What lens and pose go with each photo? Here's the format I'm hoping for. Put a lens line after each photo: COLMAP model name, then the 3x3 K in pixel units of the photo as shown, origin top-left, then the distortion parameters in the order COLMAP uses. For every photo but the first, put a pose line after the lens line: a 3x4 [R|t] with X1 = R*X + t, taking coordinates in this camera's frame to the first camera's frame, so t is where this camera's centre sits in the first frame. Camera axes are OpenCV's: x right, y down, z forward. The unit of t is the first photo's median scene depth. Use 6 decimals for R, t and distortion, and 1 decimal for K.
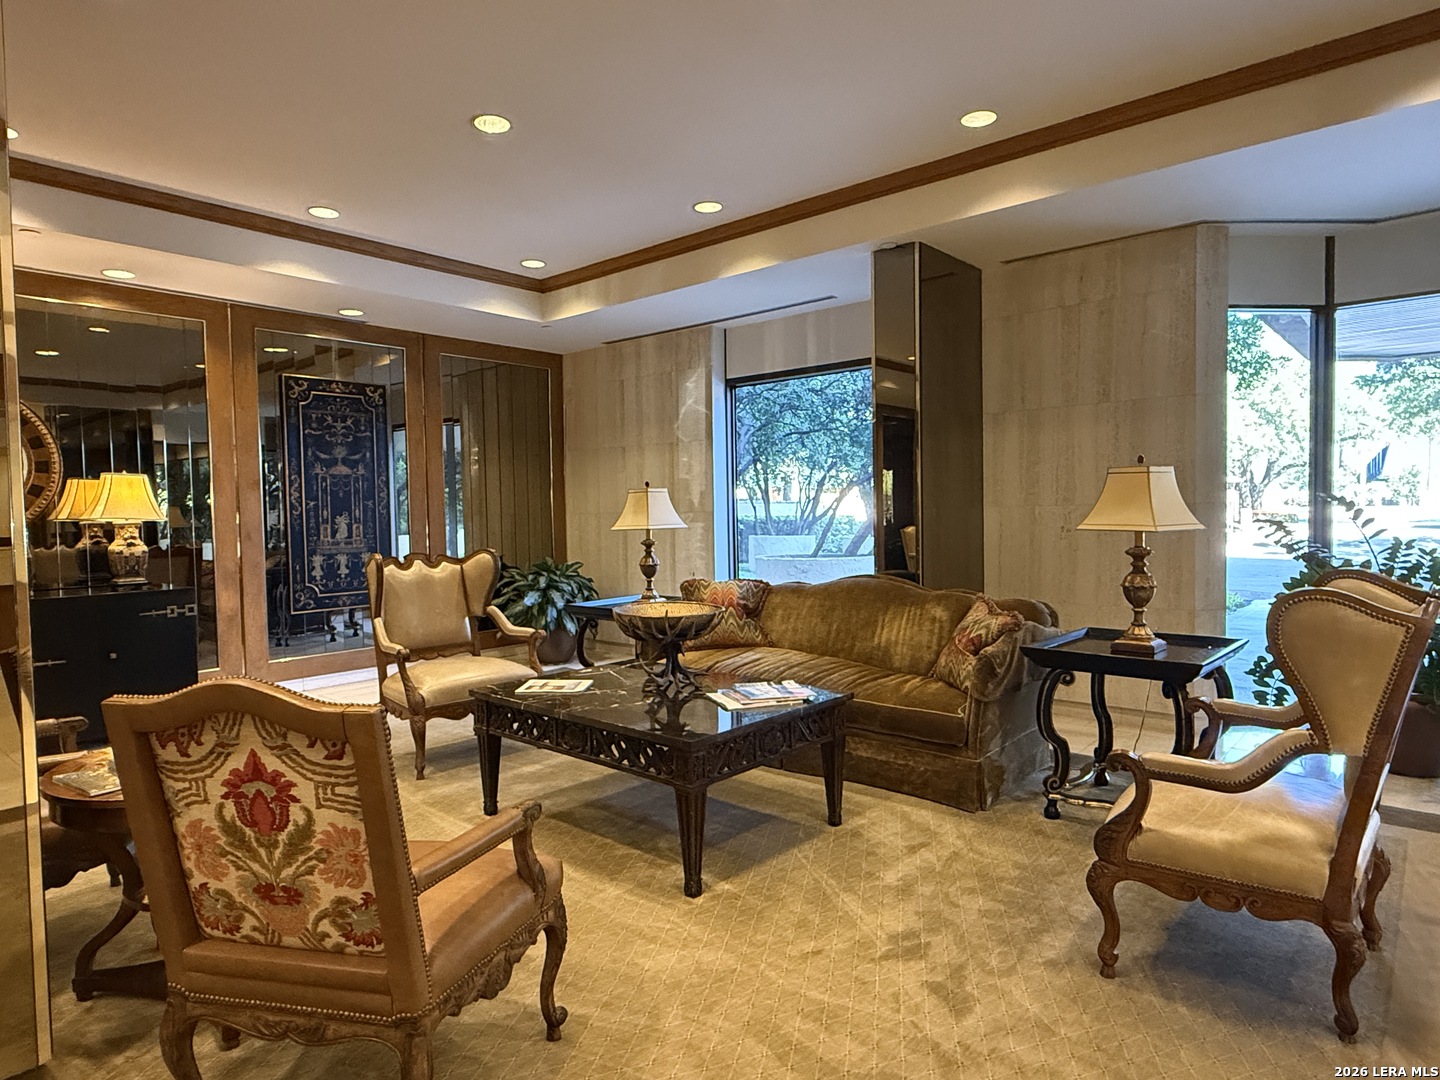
lens RADIAL K [[852.8, 0, 720.2], [0, 852.8, 537.4], [0, 0, 1]] dist [0.000132, -0.001734]
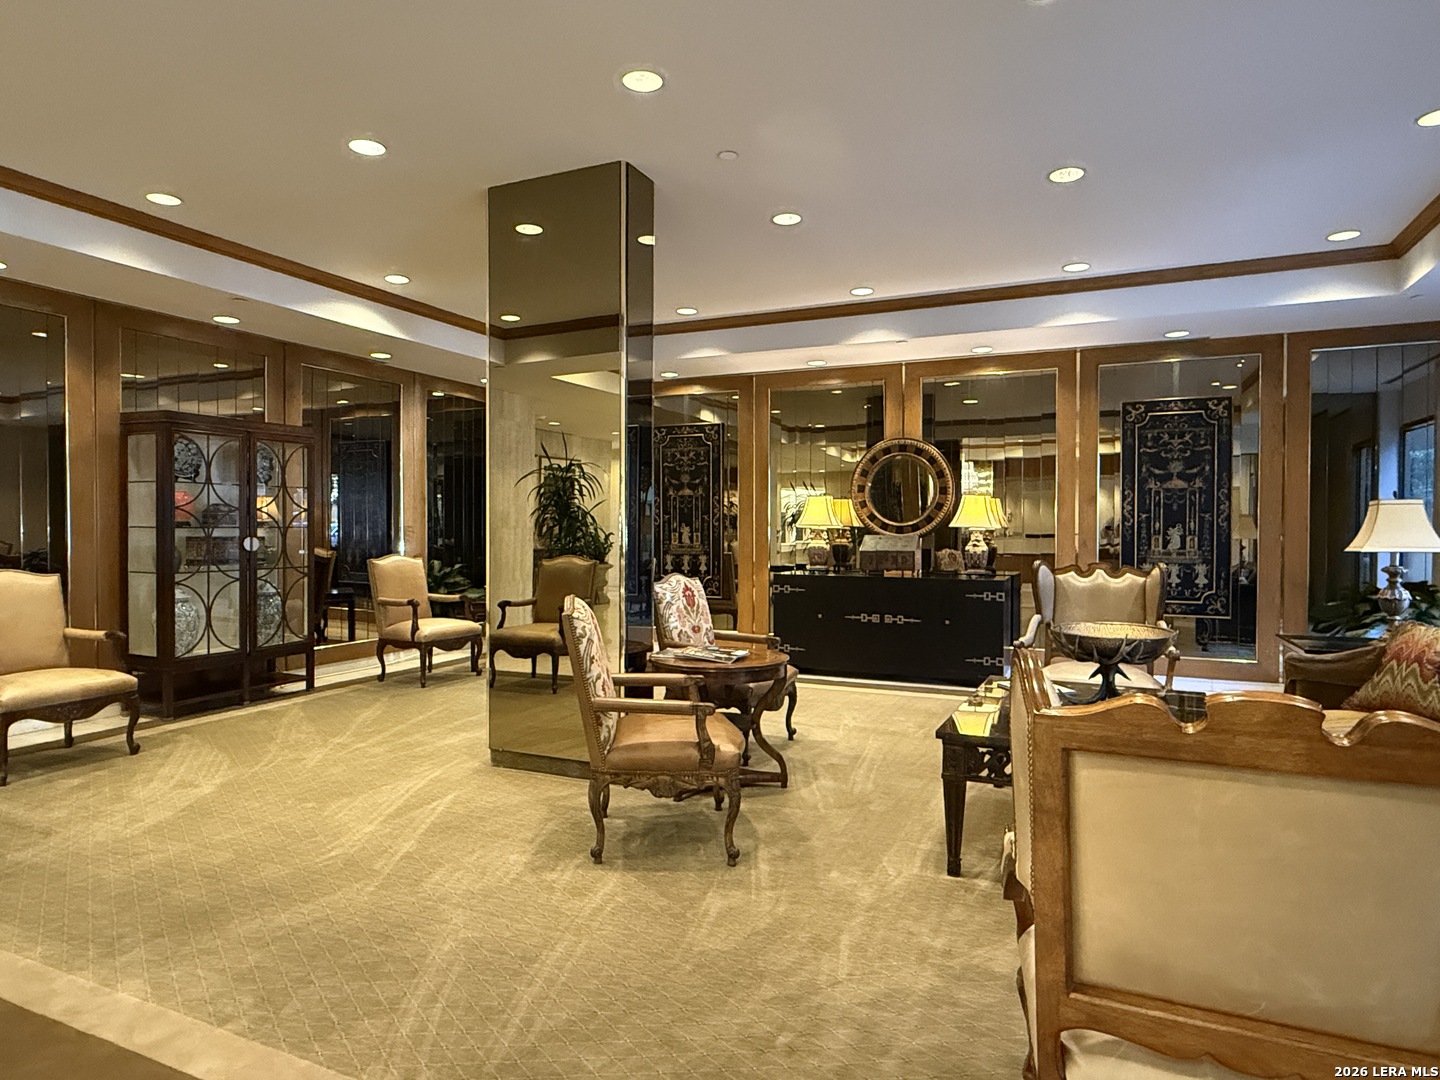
lens RADIAL K [[852.8, 0, 719.9], [0, 852.8, 538.4], [0, 0, 1]] dist [0.000132, -0.001734]
pose [[0.289358, 0.032106, -0.956682, 0.404137], [-0.037930, 0.999037, 0.022055, -0.014065], [0.956469, 0.029905, 0.290298, 0.160546]]
